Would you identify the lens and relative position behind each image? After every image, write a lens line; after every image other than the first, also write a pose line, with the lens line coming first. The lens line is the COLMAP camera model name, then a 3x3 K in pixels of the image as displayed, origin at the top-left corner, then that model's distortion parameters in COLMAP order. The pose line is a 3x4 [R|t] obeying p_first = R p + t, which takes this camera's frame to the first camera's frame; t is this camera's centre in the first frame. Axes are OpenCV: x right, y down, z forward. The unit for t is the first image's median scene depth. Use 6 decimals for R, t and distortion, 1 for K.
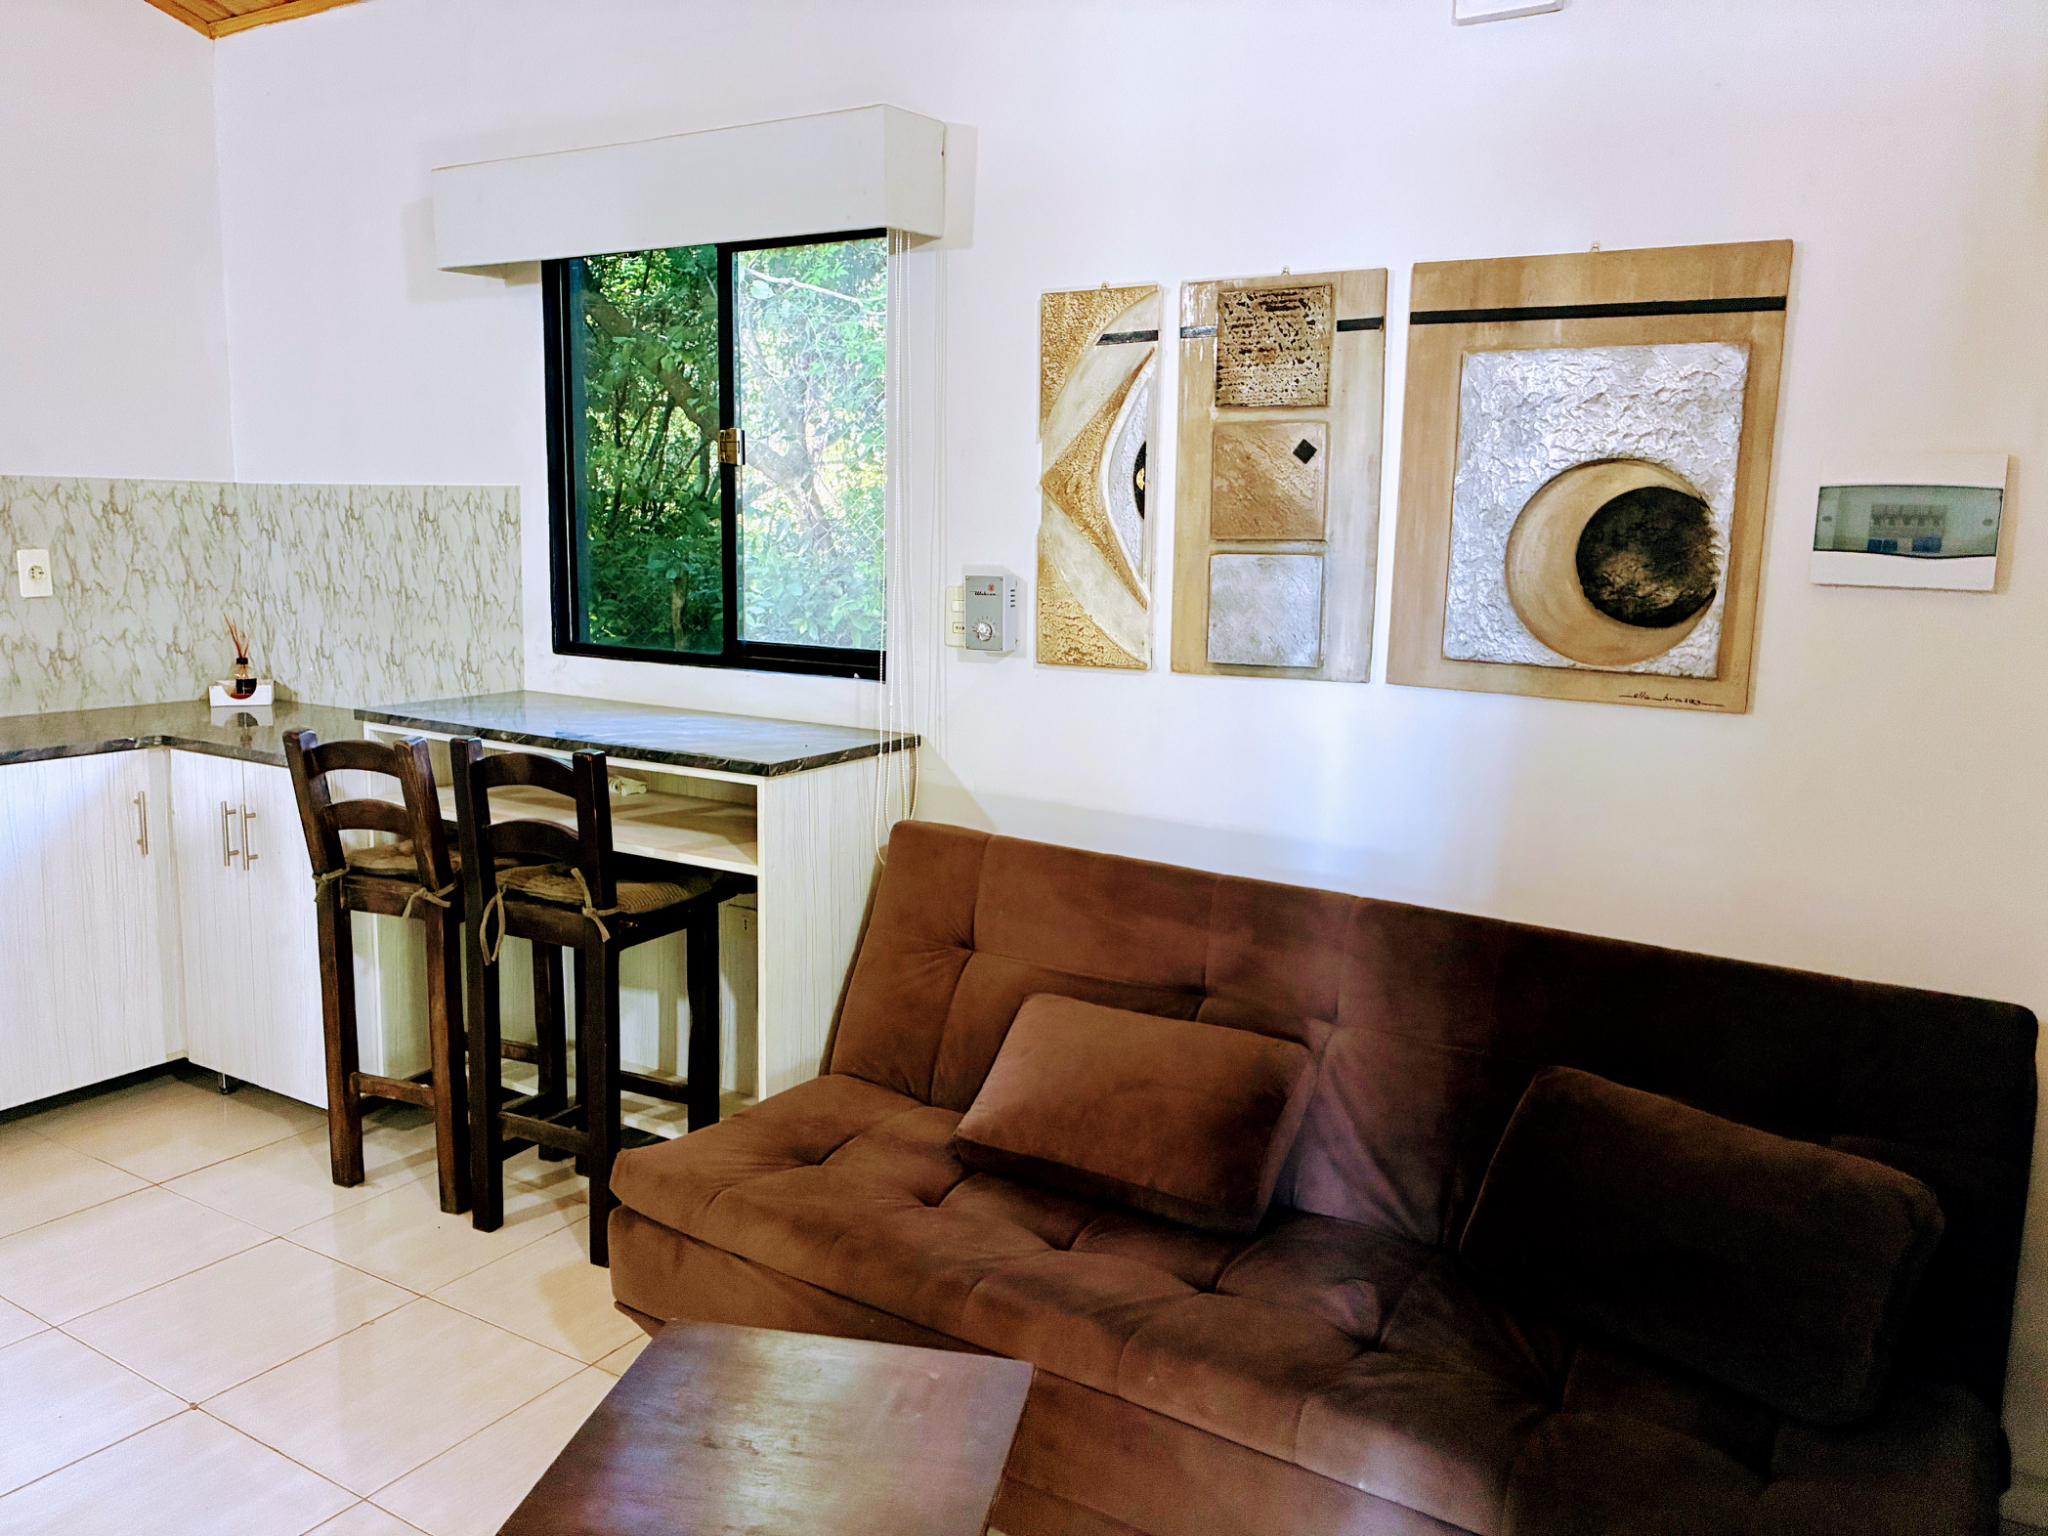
lens RADIAL K [[1547.5, 0, 1028.4], [0, 1547.5, 742.3], [0, 0, 1]] dist [0.047764, -0.055183]
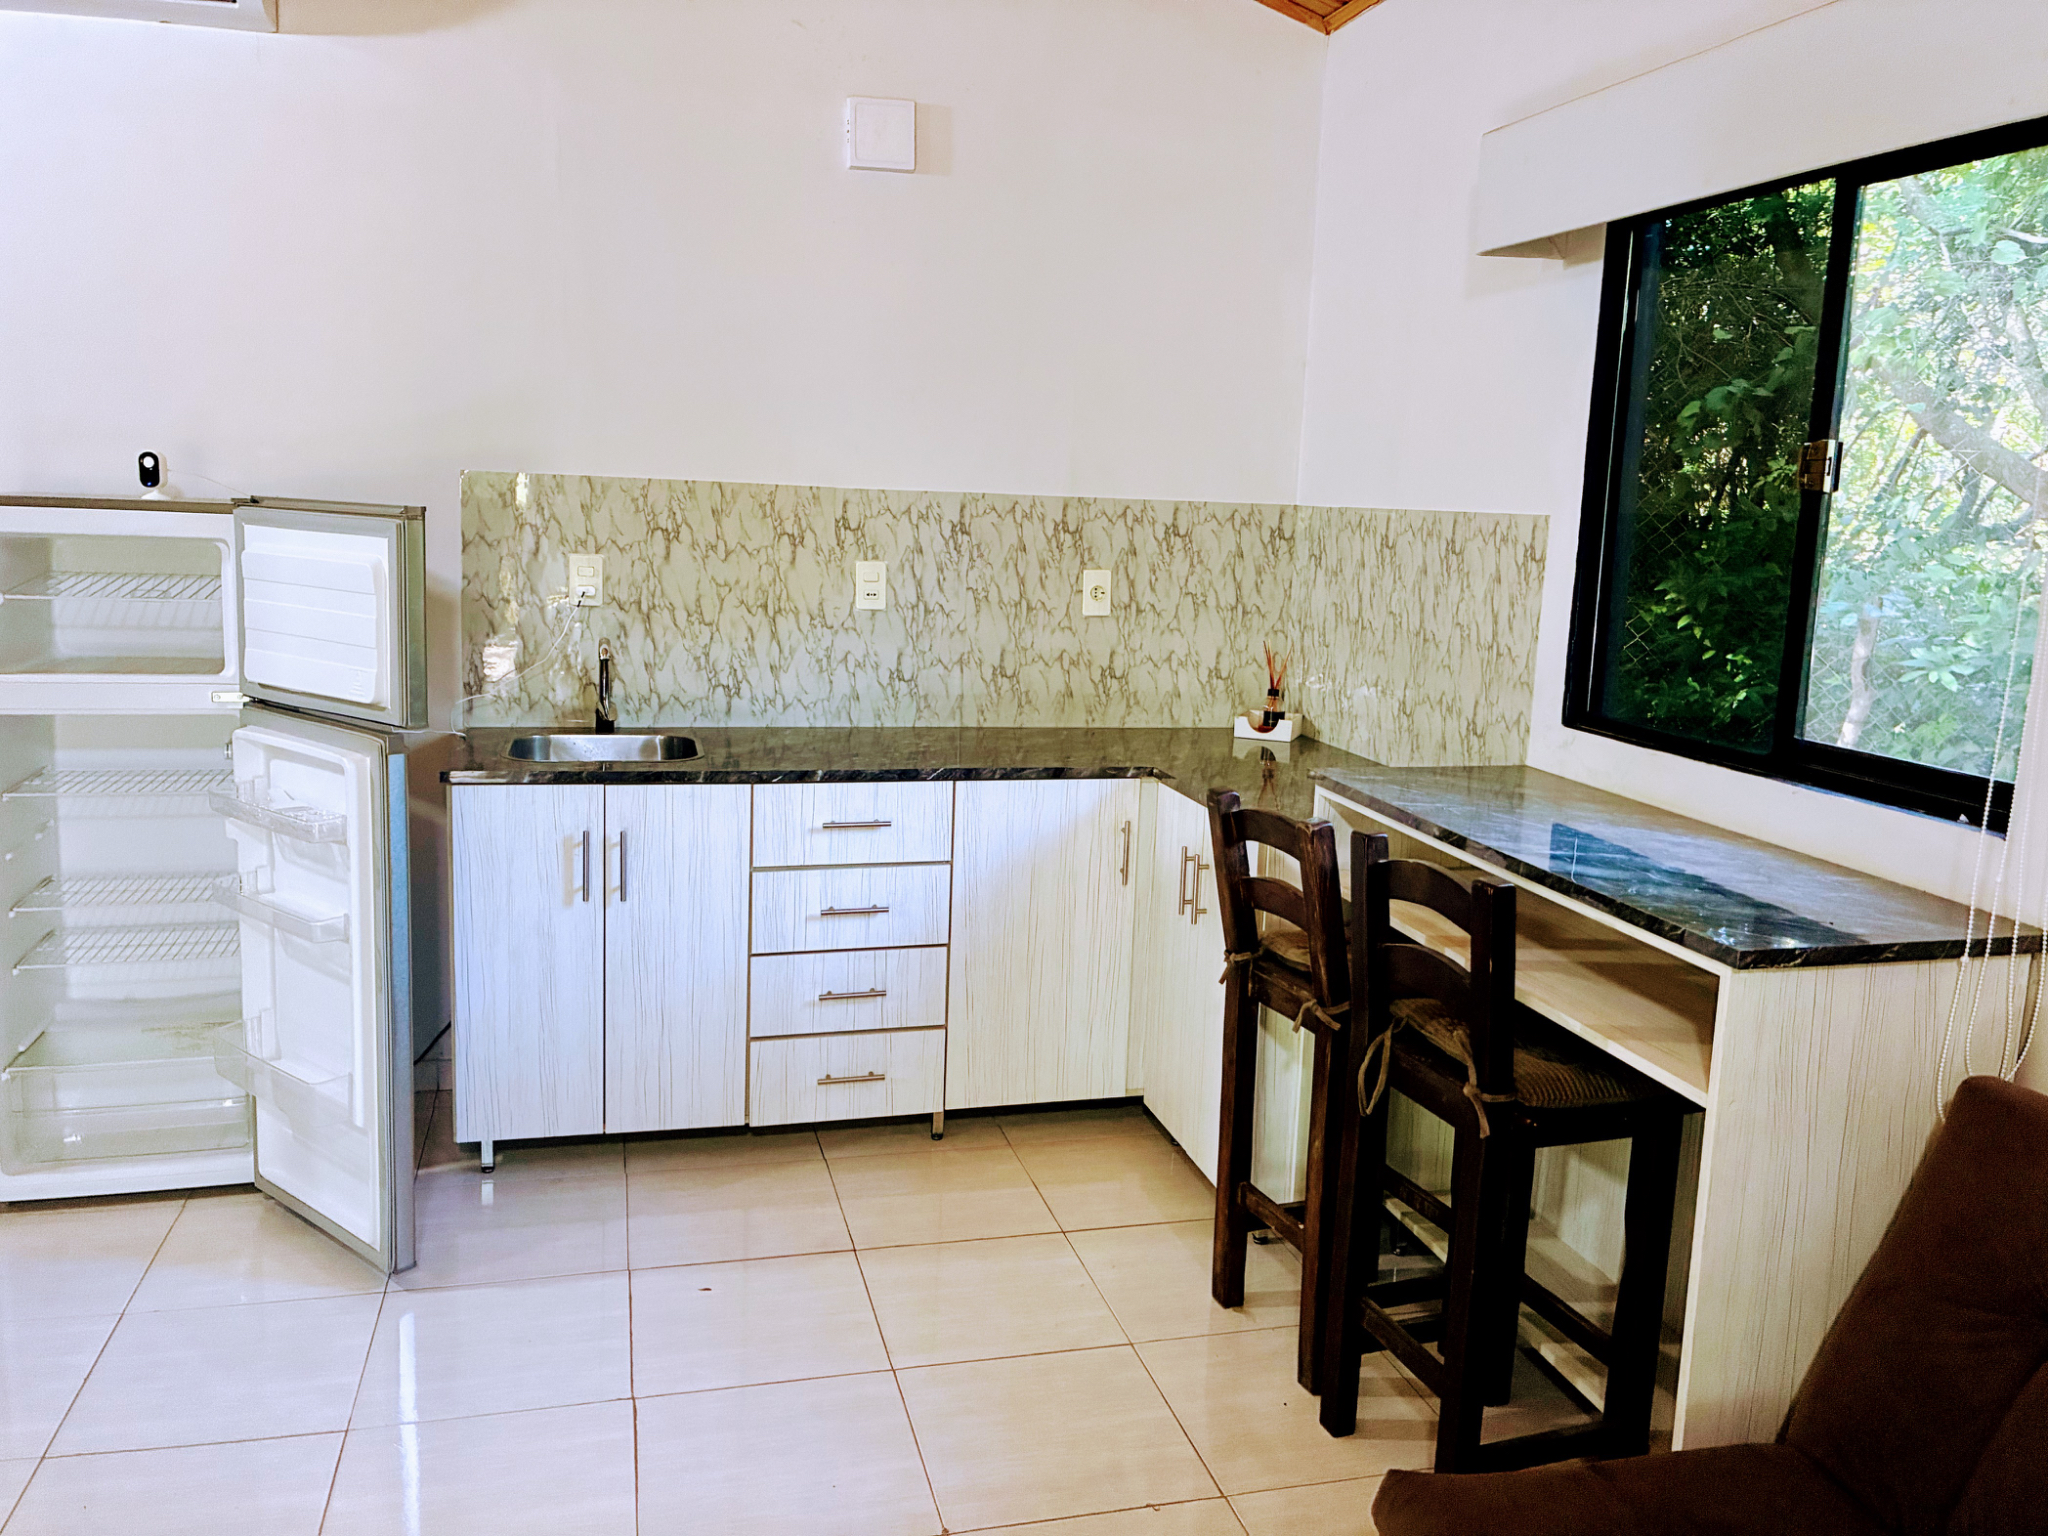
lens RADIAL K [[1547.5, 0, 1028.4], [0, 1547.5, 742.3], [0, 0, 1]] dist [0.047764, -0.055183]
pose [[0.721119, 0.118893, -0.682533, 0.042759], [-0.121808, 0.991577, 0.044031, -0.049992], [0.682019, 0.051386, 0.729527, 0.229593]]
